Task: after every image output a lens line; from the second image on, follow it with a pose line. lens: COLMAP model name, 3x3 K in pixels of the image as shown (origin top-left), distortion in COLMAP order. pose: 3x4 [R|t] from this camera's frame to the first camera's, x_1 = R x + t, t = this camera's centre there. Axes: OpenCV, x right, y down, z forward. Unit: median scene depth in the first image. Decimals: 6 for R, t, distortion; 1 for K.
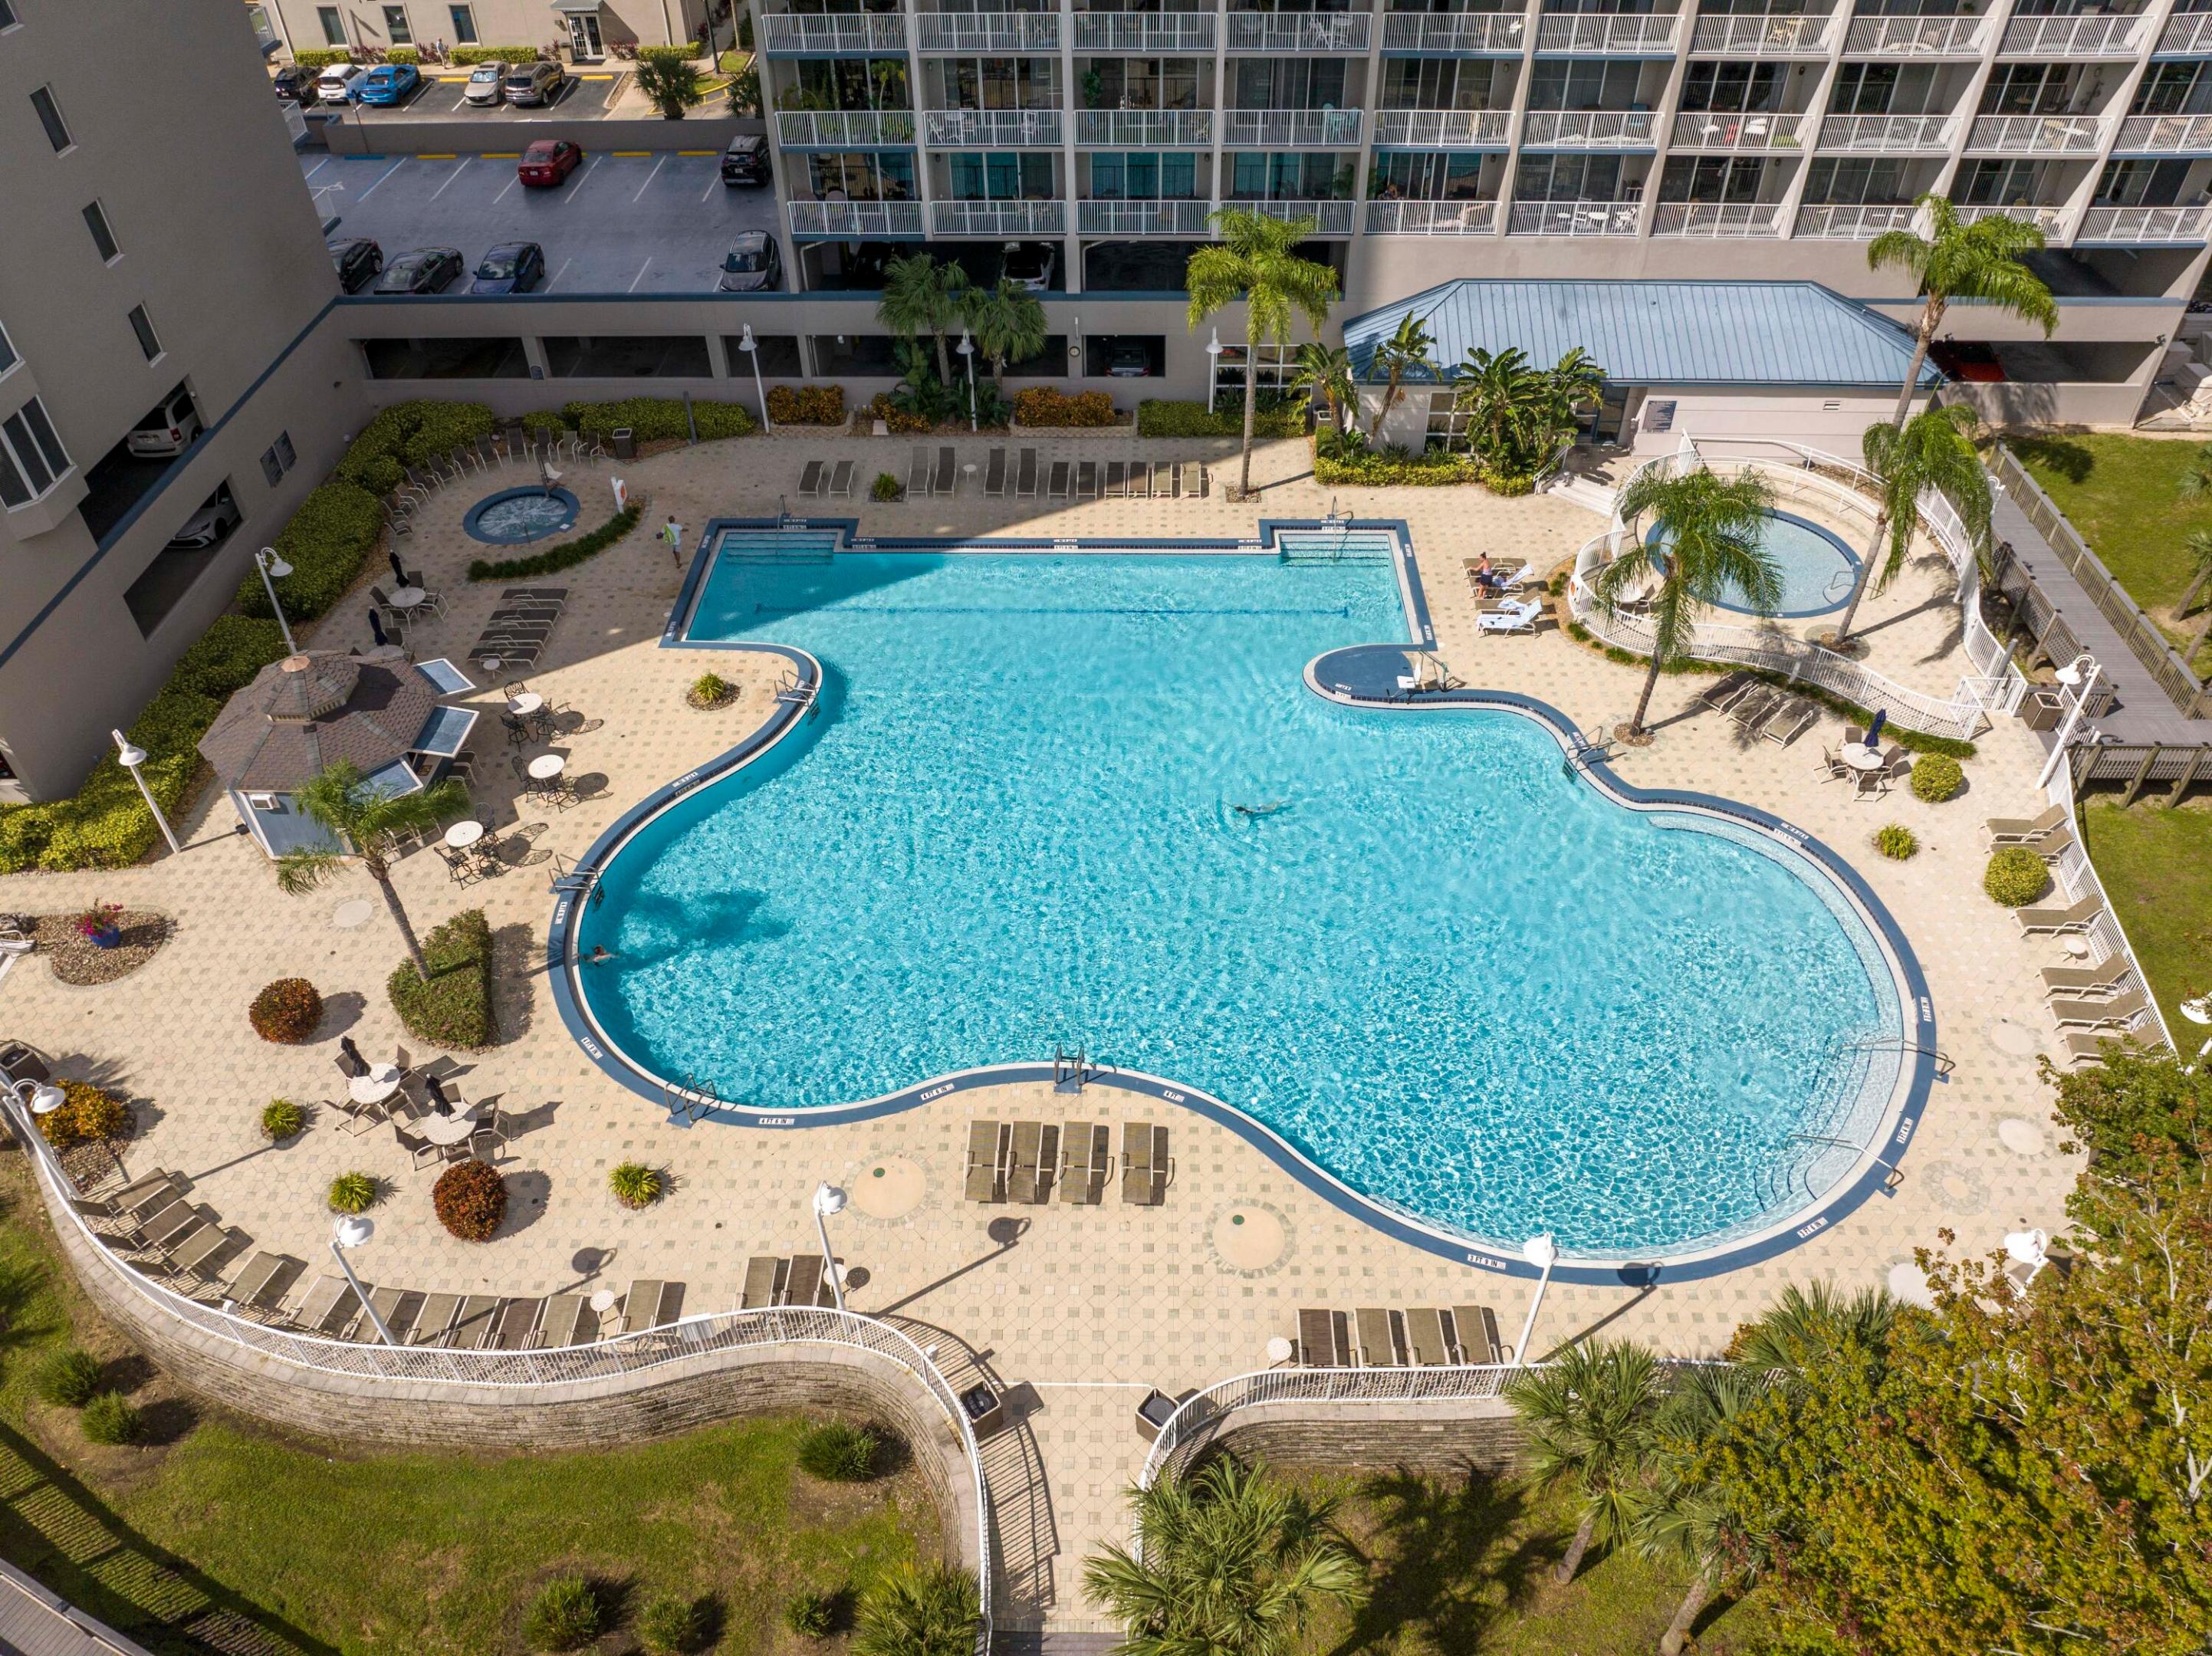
lens RADIAL K [[1558.5, 0, 1117.9], [0, 1558.5, 797.6], [0, 0, 1]] dist [-0.042548, -0.003837]
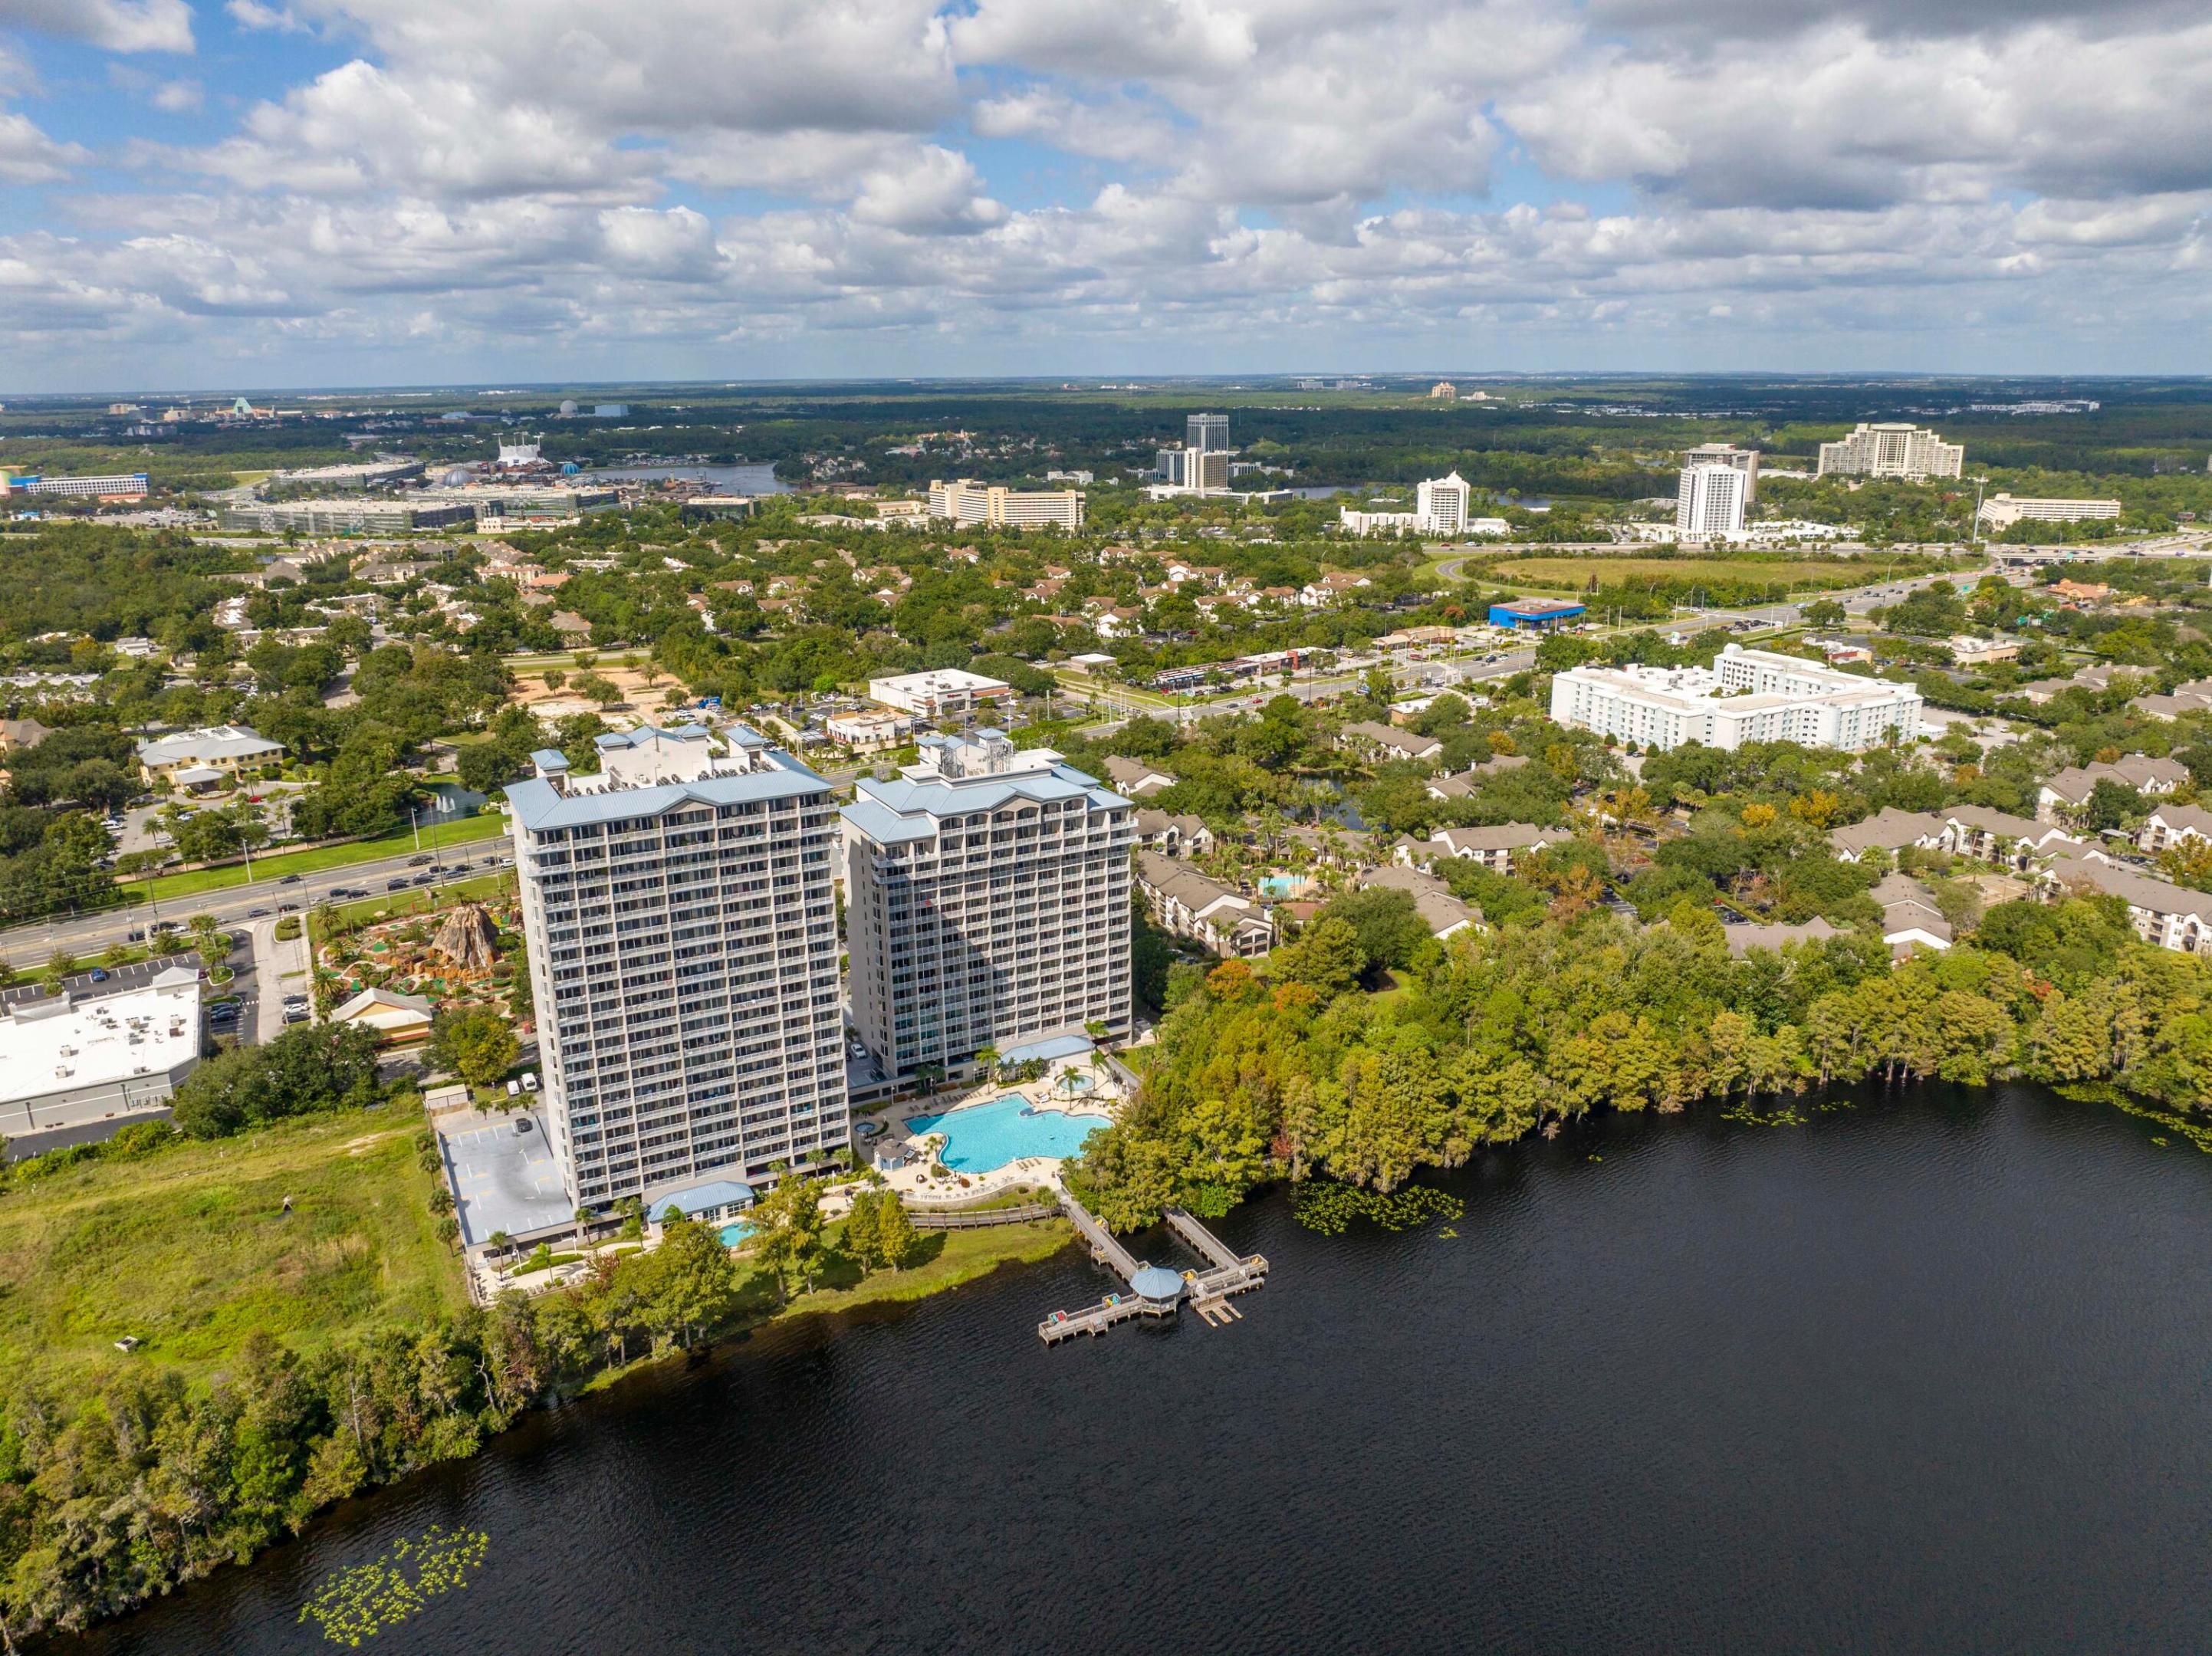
lens RADIAL K [[1558.5, 0, 1117.9], [0, 1558.5, 797.6], [0, 0, 1]] dist [-0.042548, -0.003837]
pose [[0.871929, -0.133318, 0.471133, -2.466110], [0.330444, 0.870270, -0.365291, 1.313197], [-0.361313, 0.474190, 0.802868, -5.081565]]
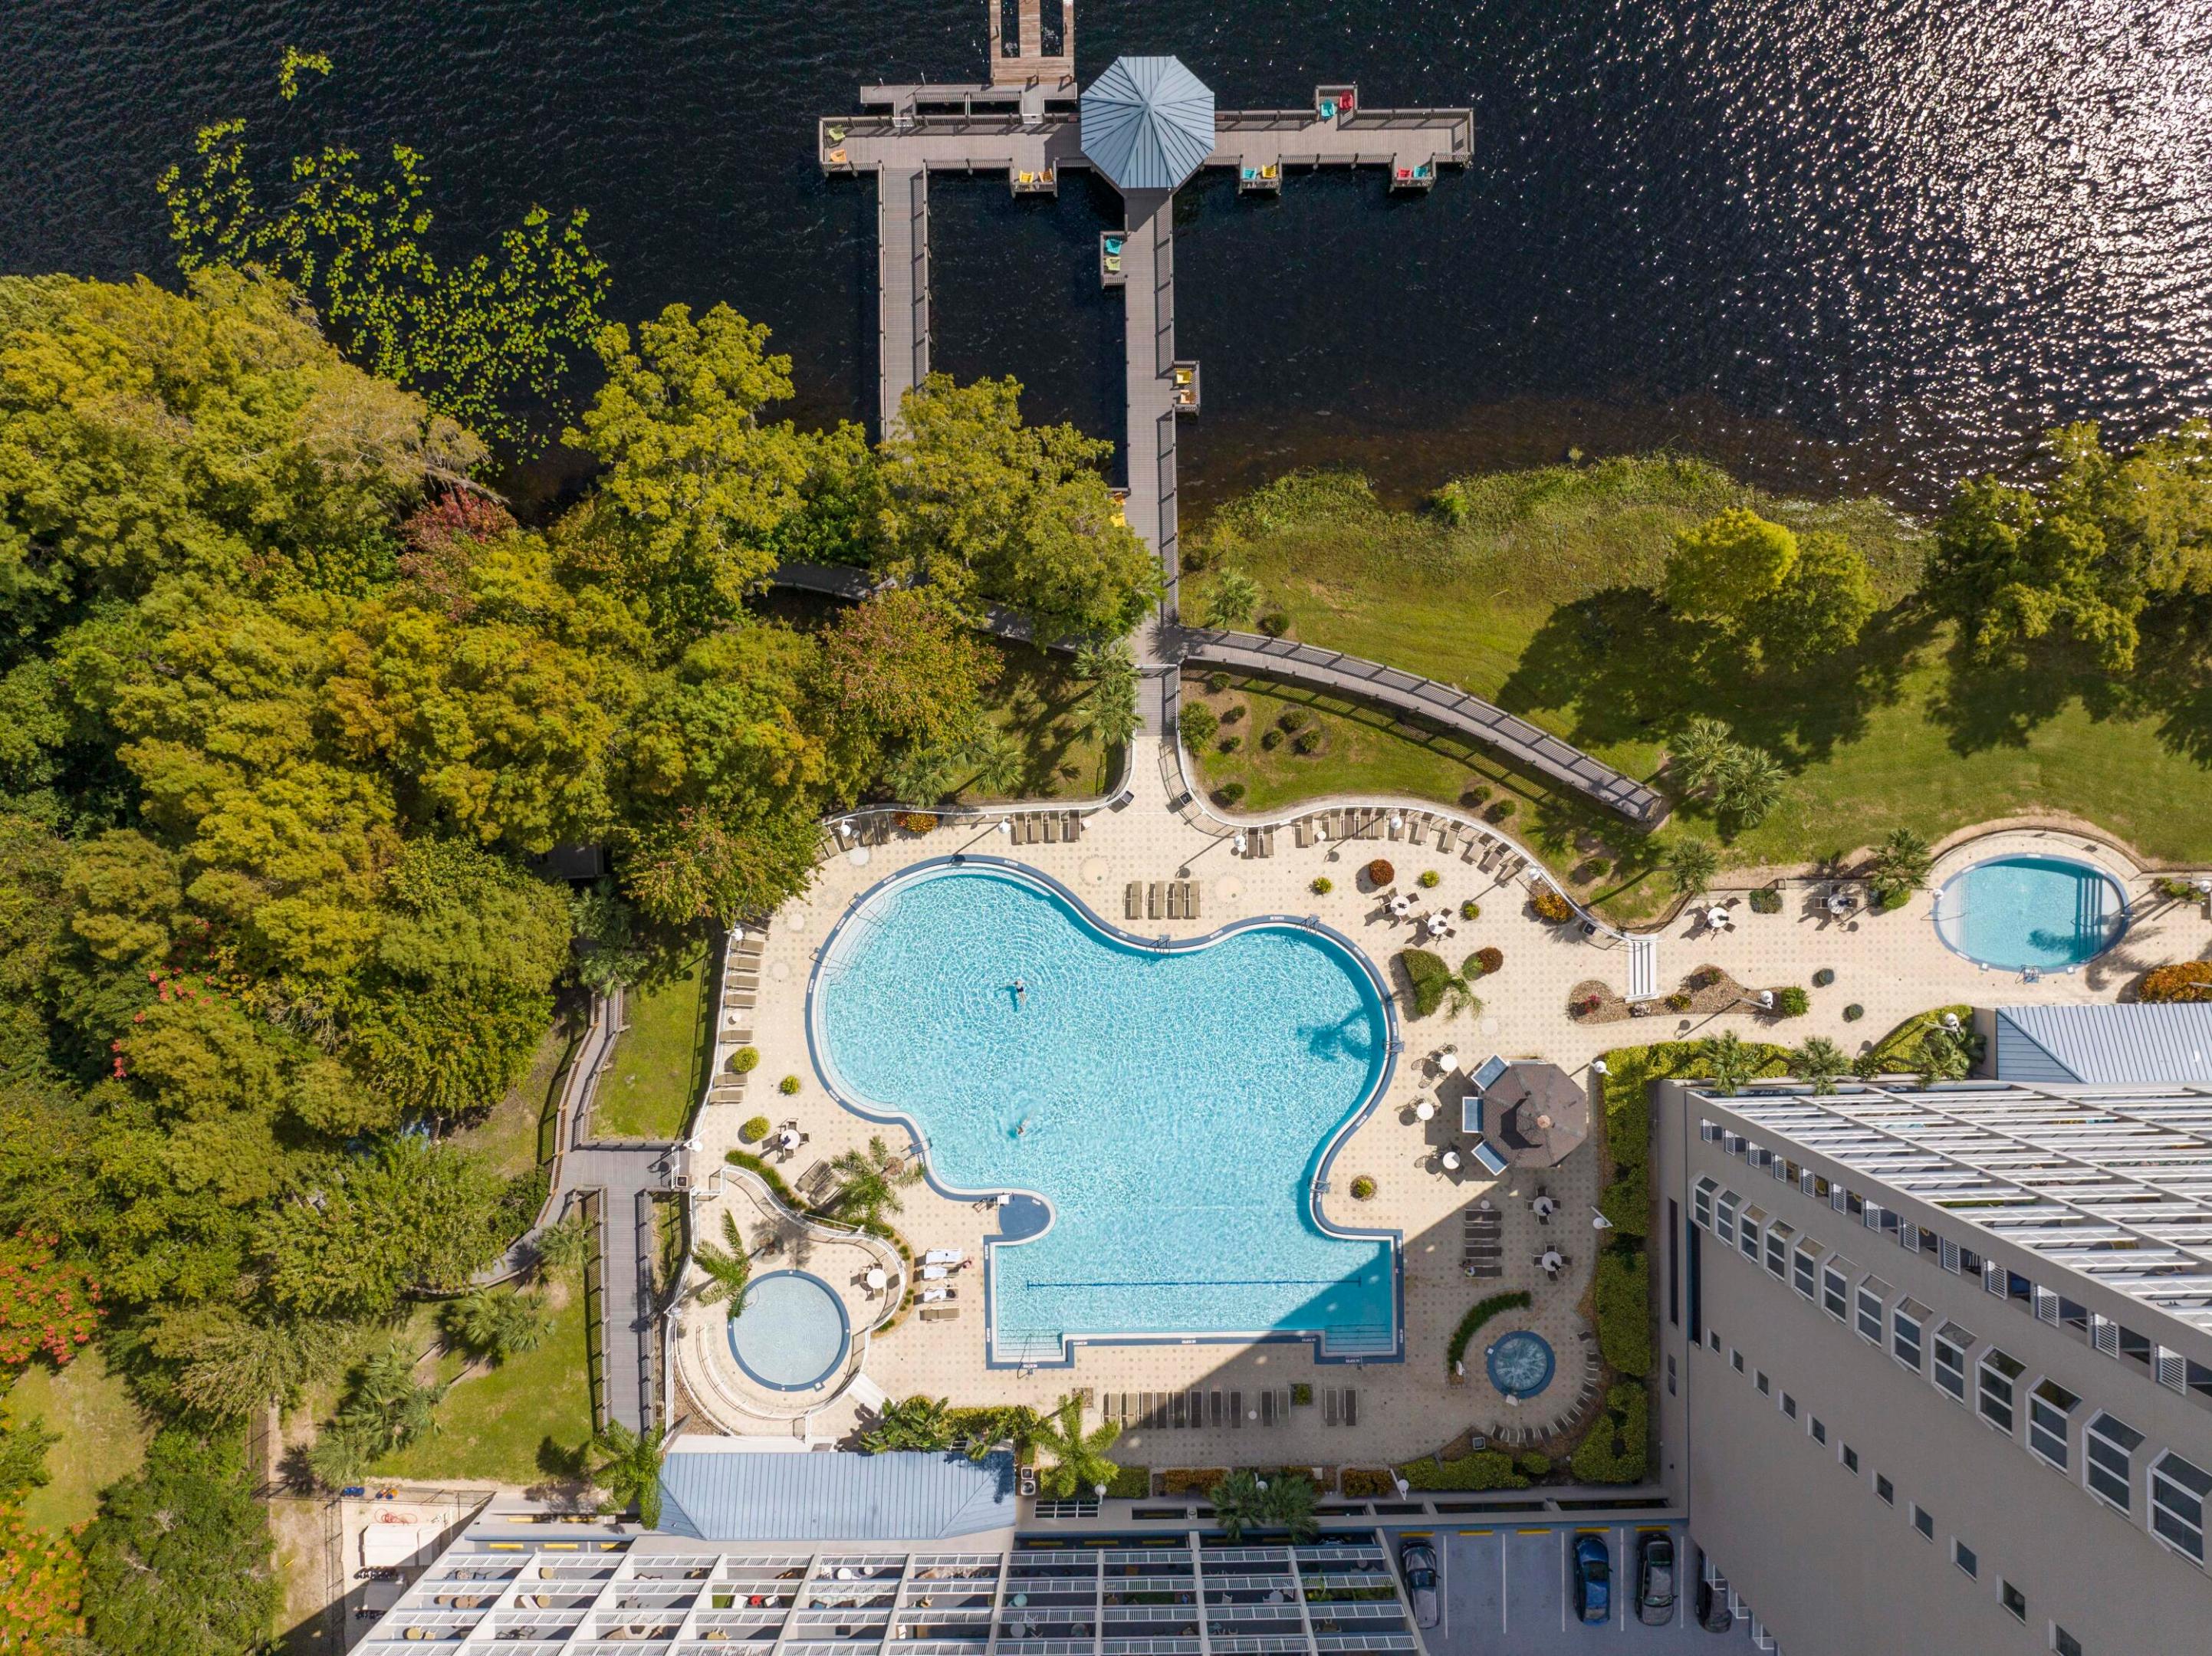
lens RADIAL K [[1558.5, 0, 1117.9], [0, 1558.5, 797.6], [0, 0, 1]] dist [-0.042548, -0.003837]
pose [[-0.999486, 0.031222, 0.007276, 0.015183], [-0.014711, -0.648347, 0.761203, -1.306748], [0.028484, 0.760705, 0.648473, -0.673487]]
